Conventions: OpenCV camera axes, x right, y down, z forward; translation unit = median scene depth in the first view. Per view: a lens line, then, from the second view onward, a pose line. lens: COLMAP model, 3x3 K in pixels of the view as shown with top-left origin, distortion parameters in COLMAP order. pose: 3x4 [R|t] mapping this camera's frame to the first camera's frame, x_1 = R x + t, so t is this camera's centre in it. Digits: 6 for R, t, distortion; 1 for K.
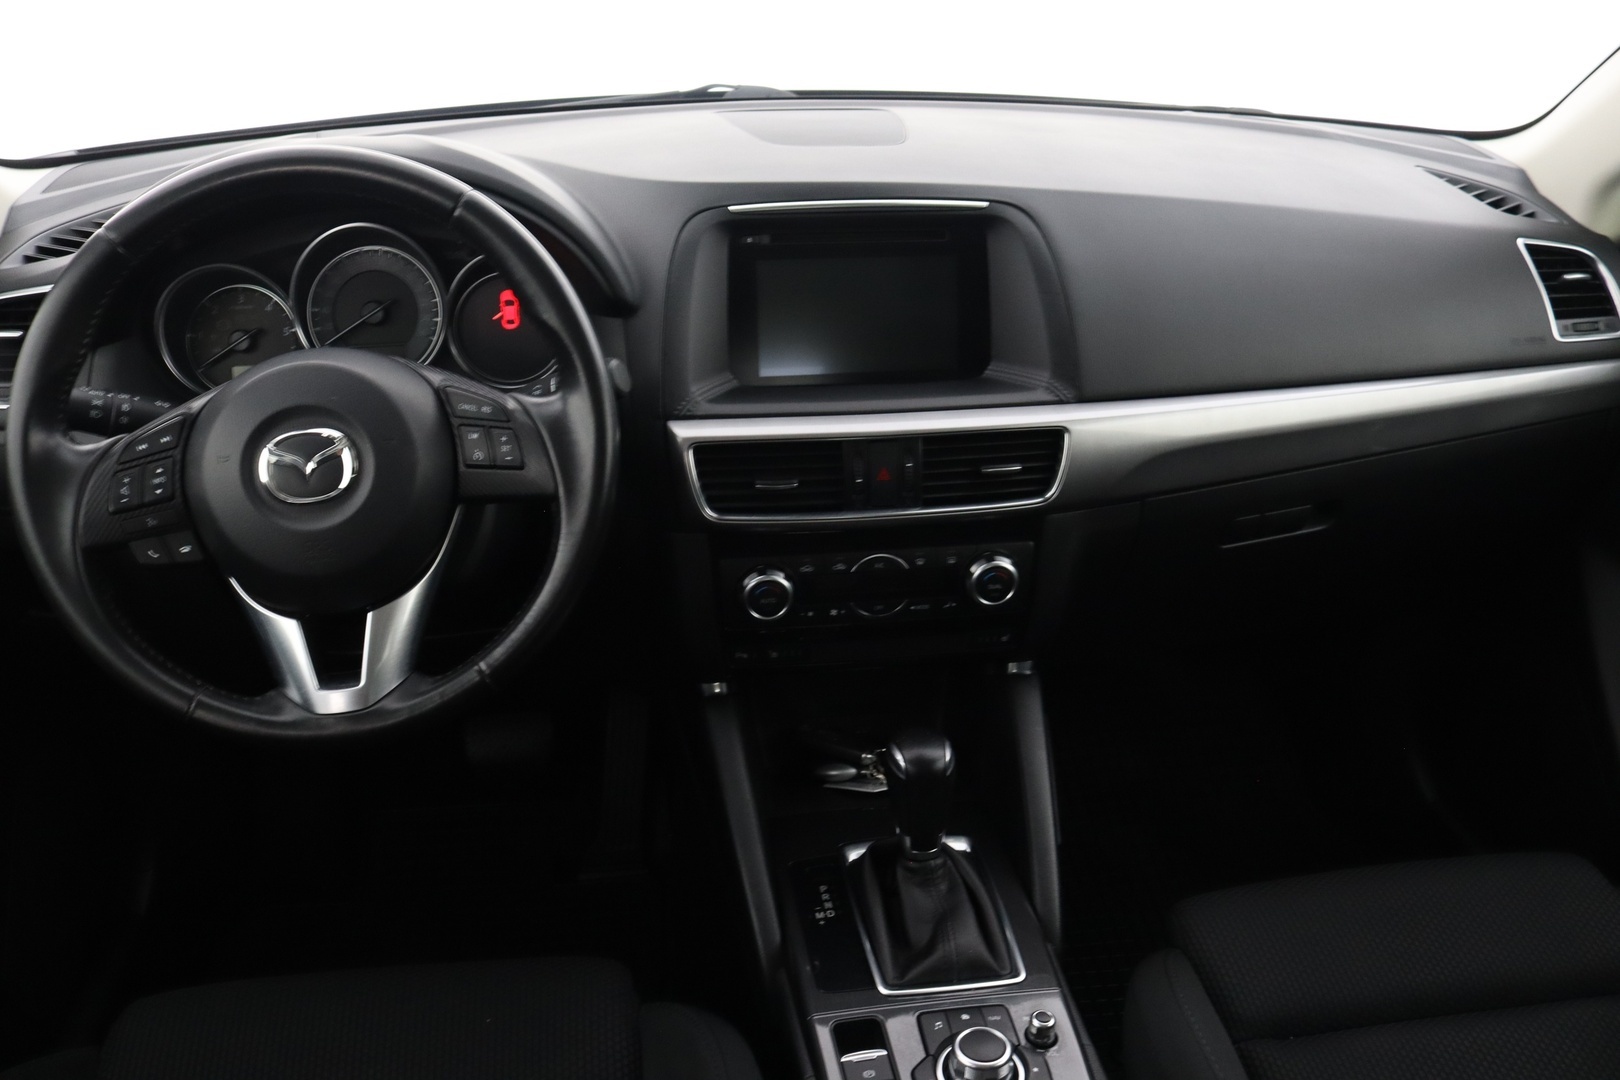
lens RADIAL K [[1290.8, 0, 810.0], [0, 1290.8, 540.0], [0, 0, 1]] dist [-0.119195, -0.000223]
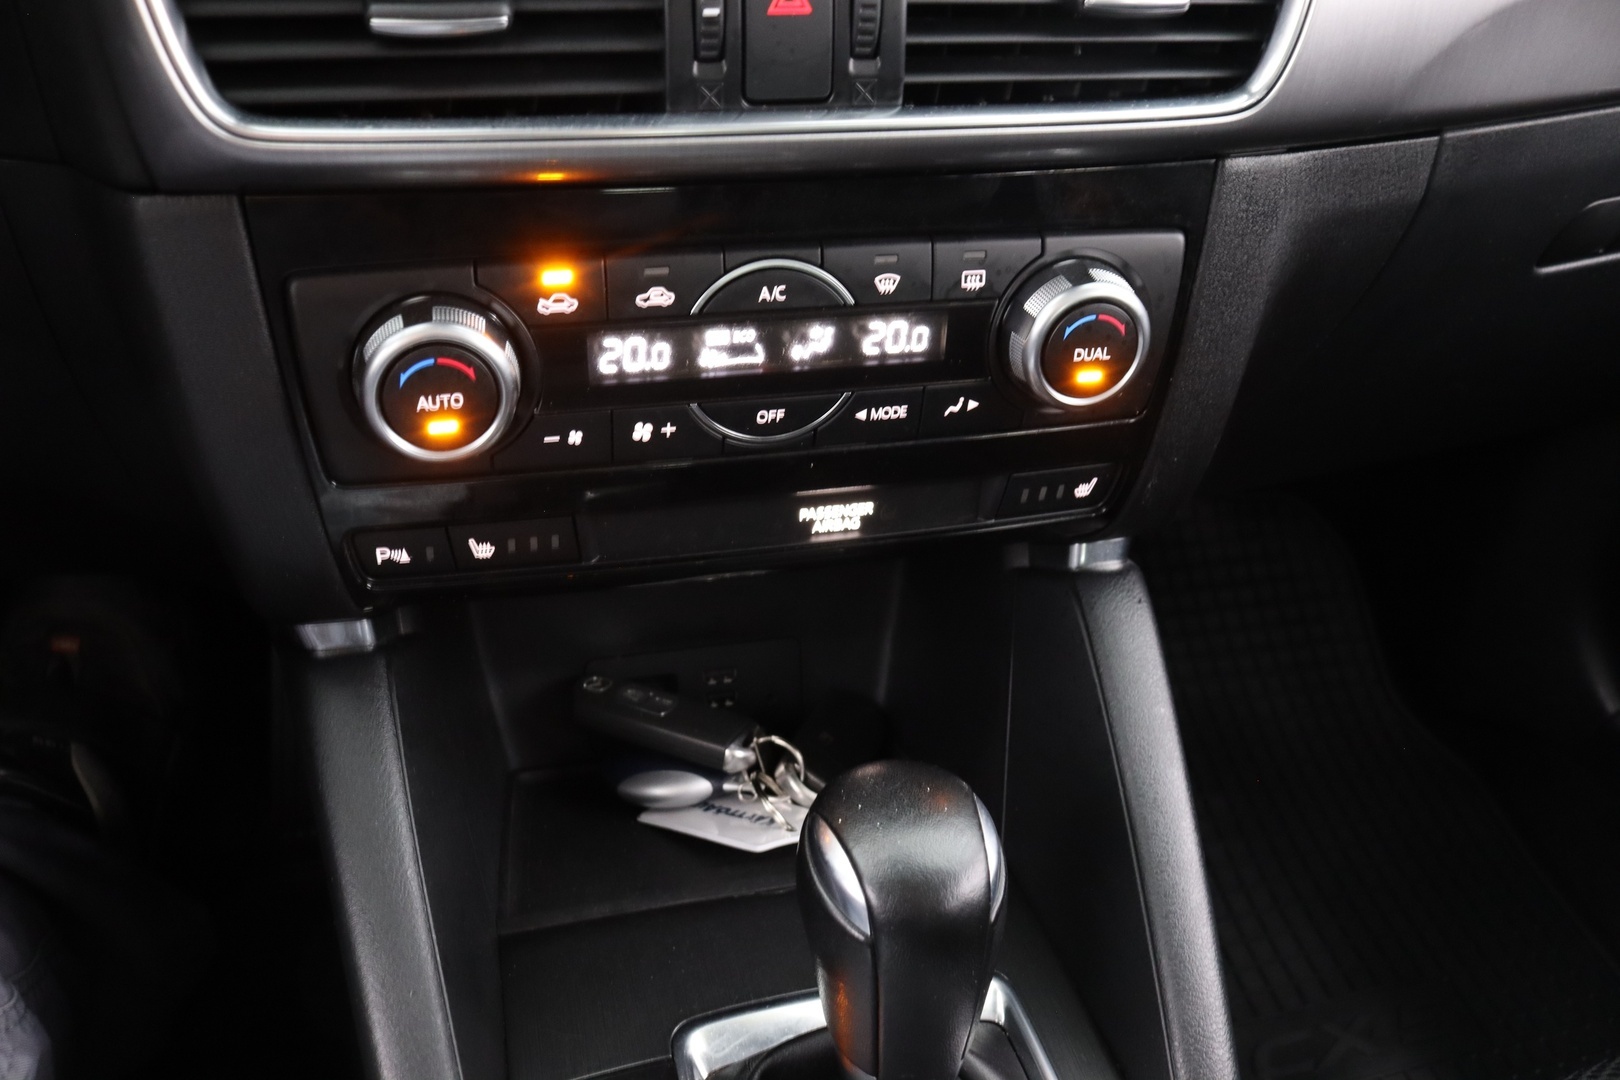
lens RADIAL K [[1290.8, 0, 810.0], [0, 1290.8, 540.0], [0, 0, 1]] dist [-0.119195, -0.000223]
pose [[0.992250, -0.027048, 0.121276, 0.022225], [0.008646, 0.988683, 0.149768, 0.035472], [-0.123955, -0.147559, 0.981255, 0.691167]]
